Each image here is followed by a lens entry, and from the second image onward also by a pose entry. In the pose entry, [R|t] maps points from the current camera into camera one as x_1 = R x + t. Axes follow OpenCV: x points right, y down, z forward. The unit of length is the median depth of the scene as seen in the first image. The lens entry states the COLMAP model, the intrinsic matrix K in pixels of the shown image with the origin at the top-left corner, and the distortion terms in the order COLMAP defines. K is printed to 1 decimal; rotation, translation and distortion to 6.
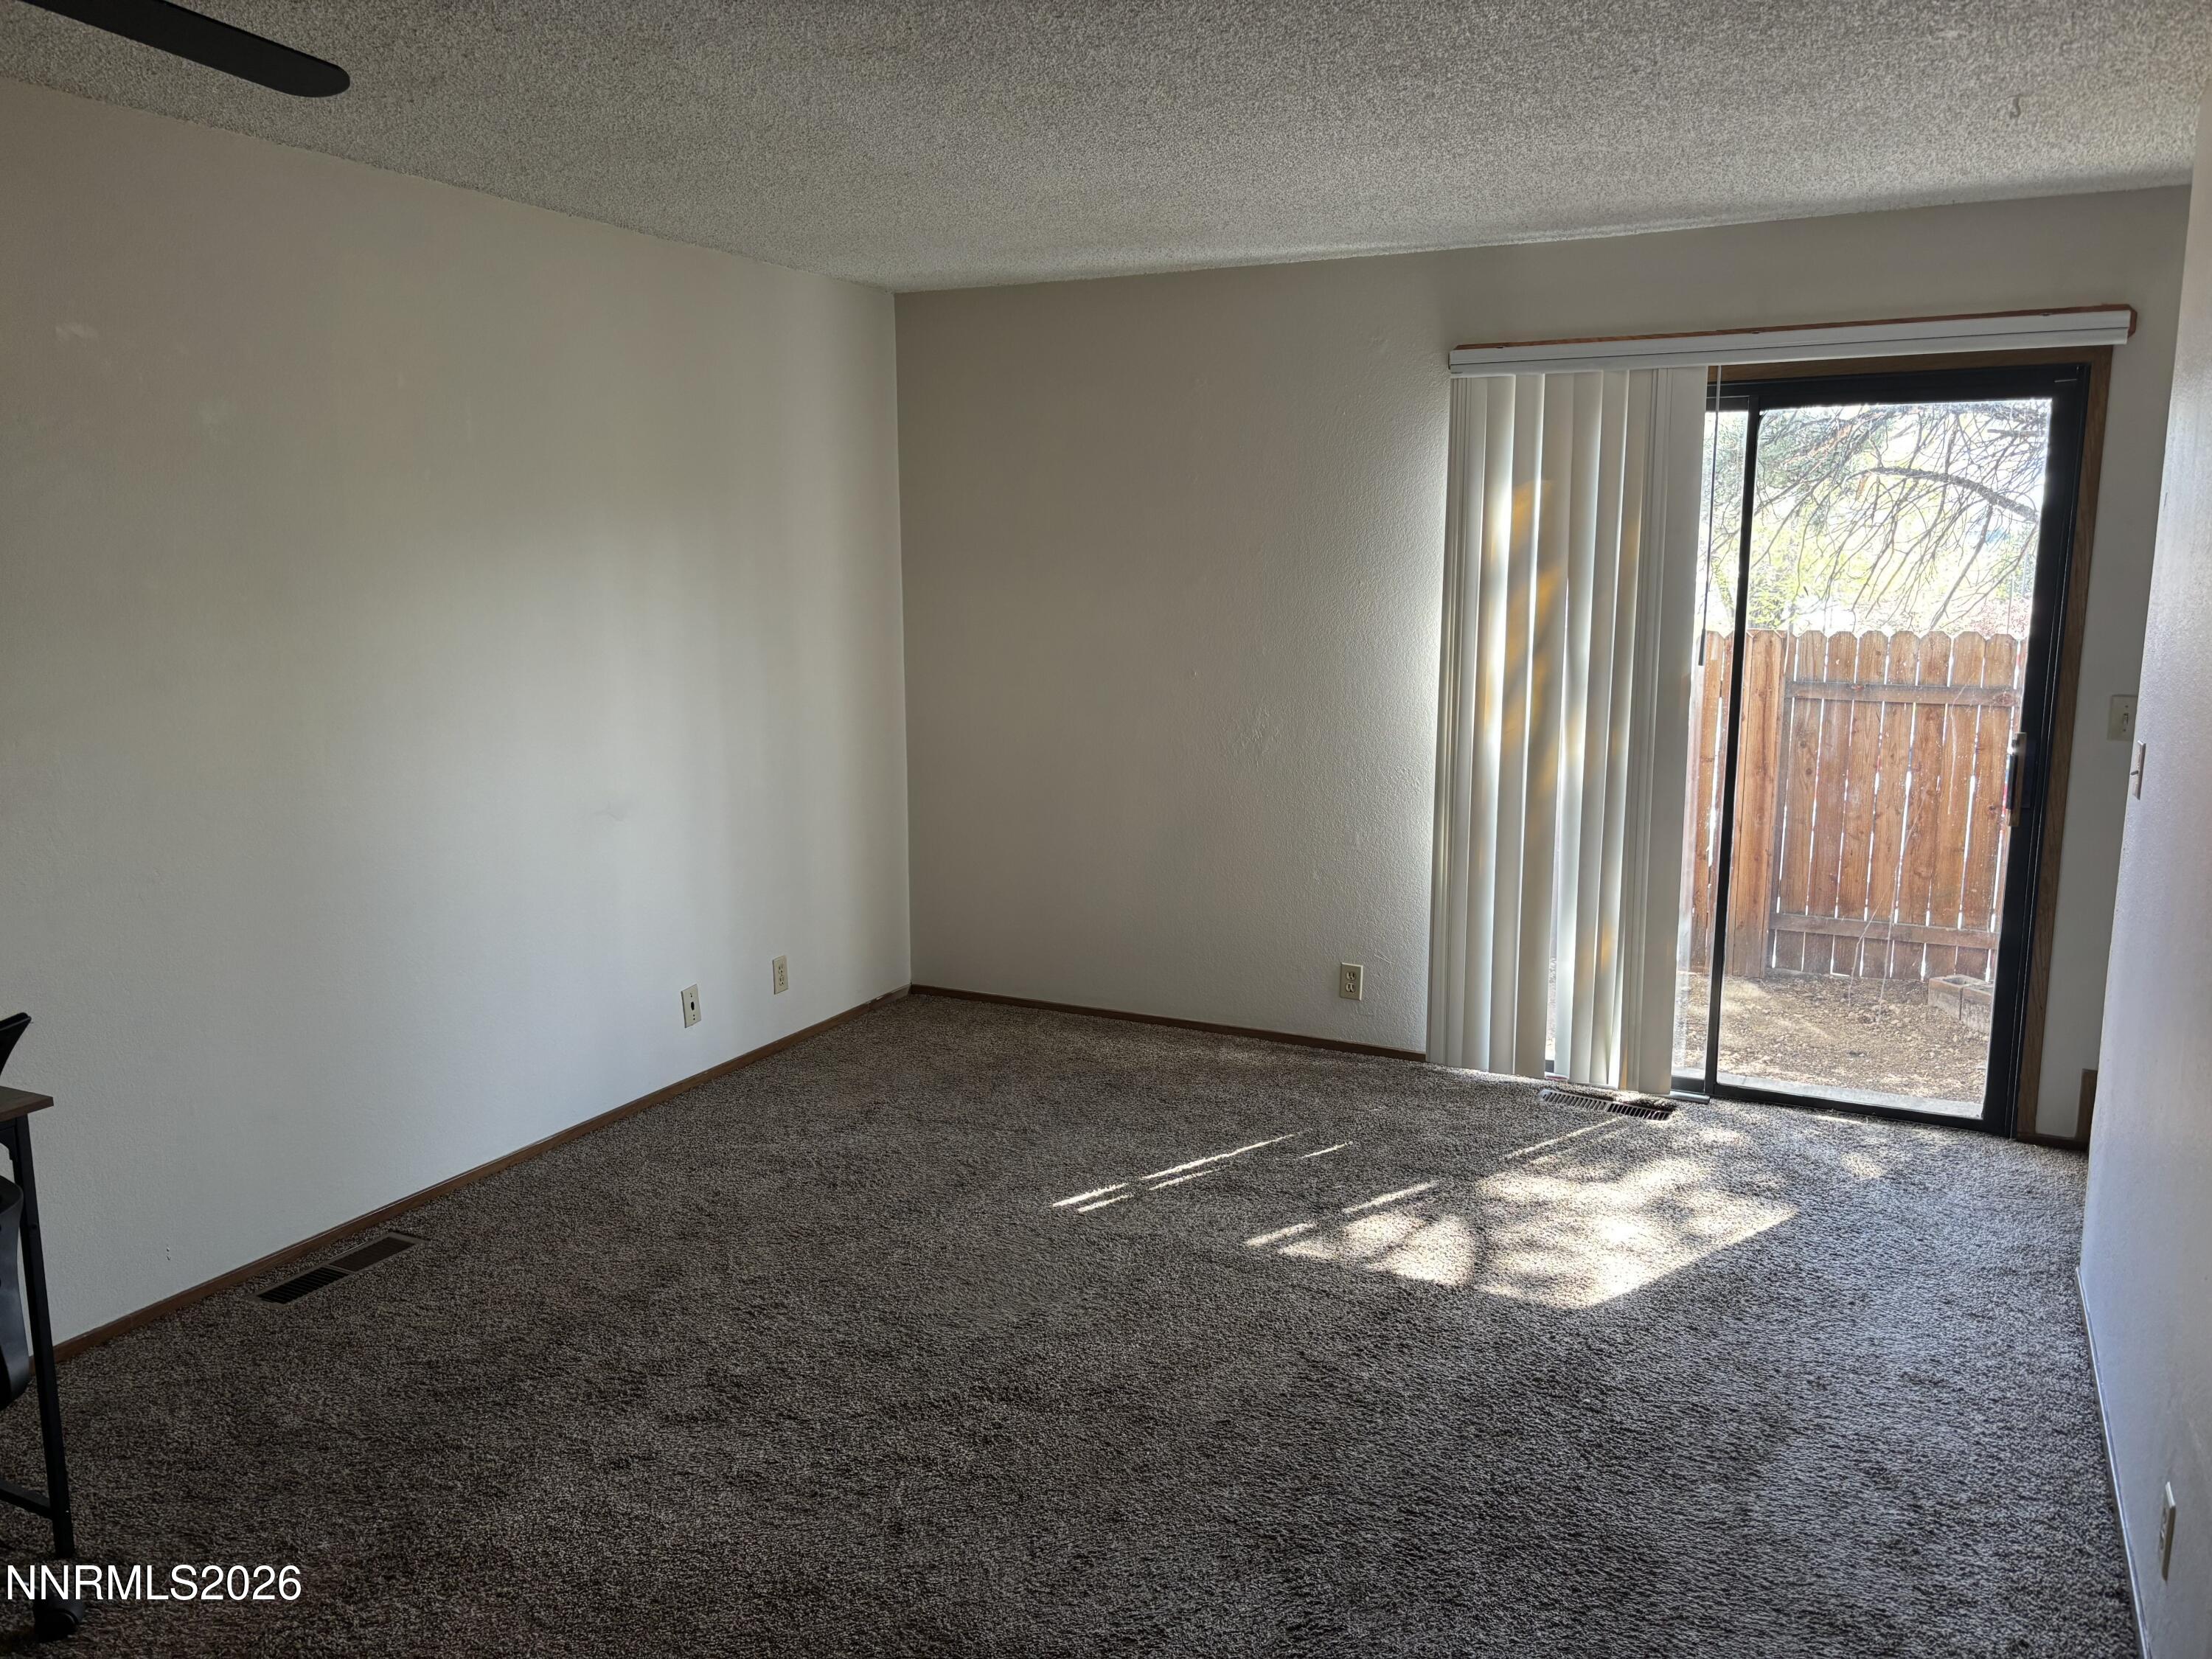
lens RADIAL K [[1662.5, 0, 1120.6], [0, 1662.5, 841.1], [0, 0, 1]] dist [0.021274, -0.030330]
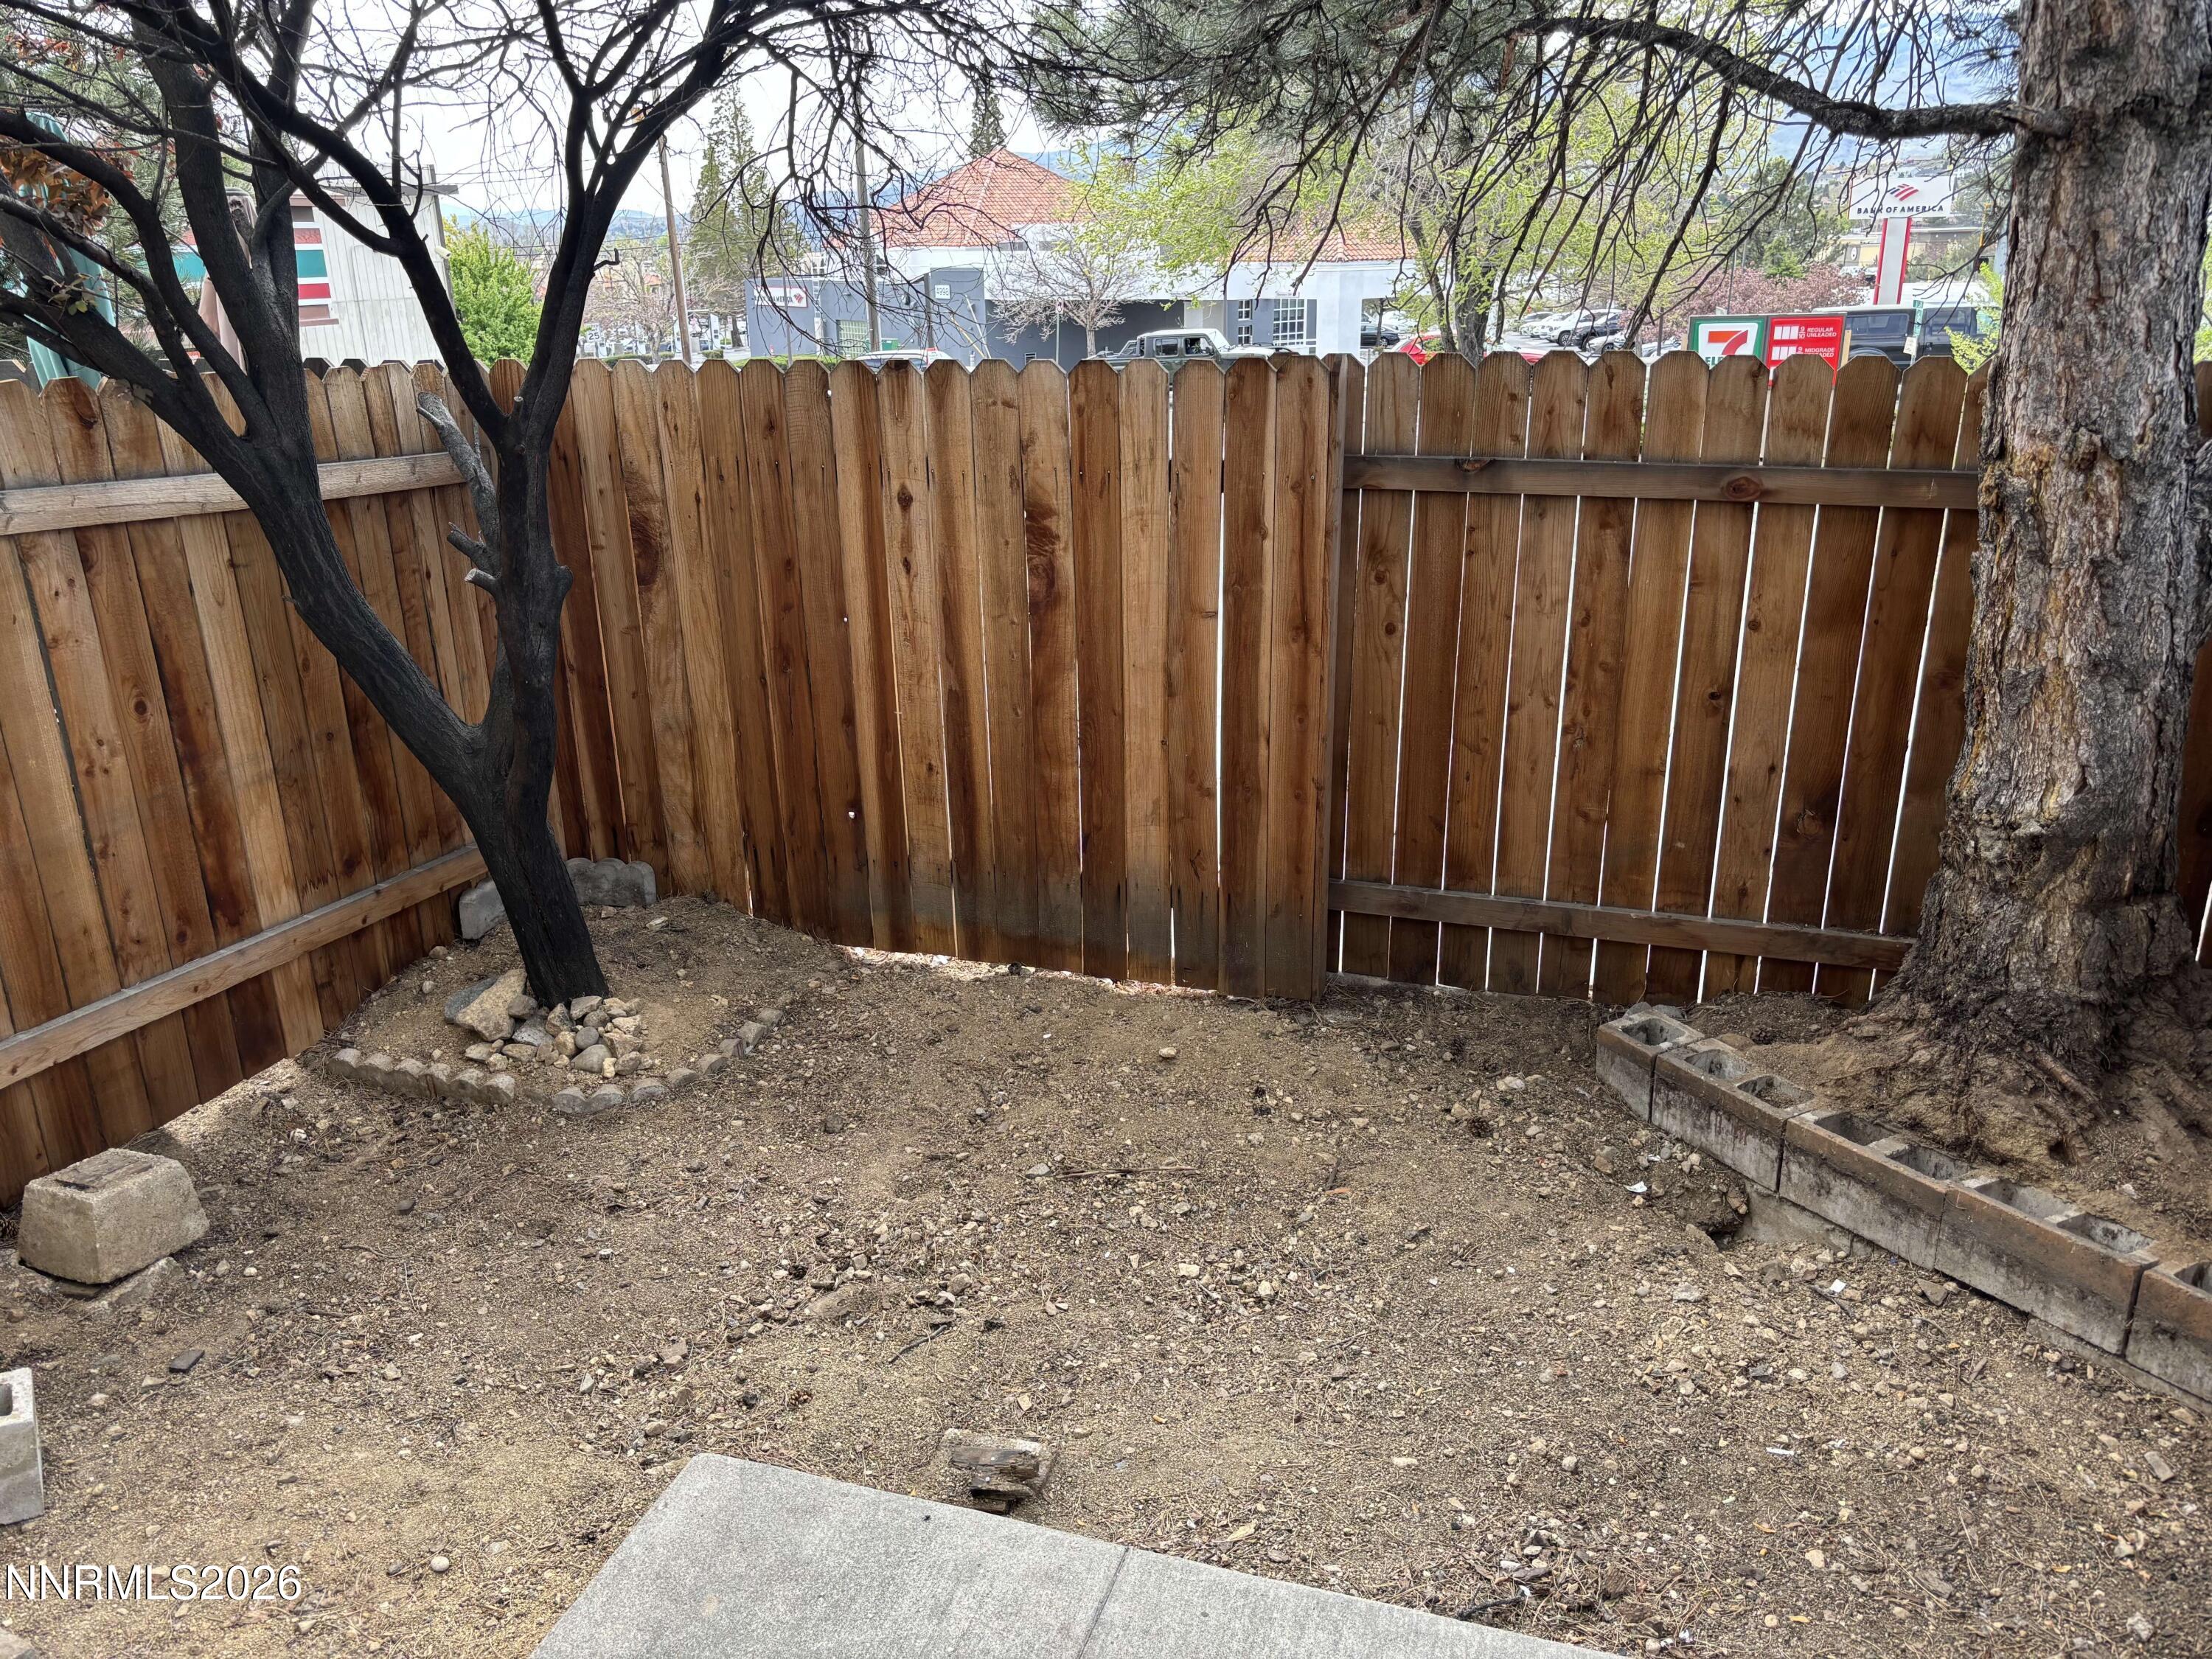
lens RADIAL K [[1662.5, 0, 1096.2], [0, 1662.5, 812.5], [0, 0, 1]] dist [0.021274, -0.030330]
pose [[0.990083, -0.070632, 0.121436, 0.254987], [0.047211, 0.981430, 0.185919, -0.087826], [-0.132313, -0.178342, 0.975032, 0.492324]]
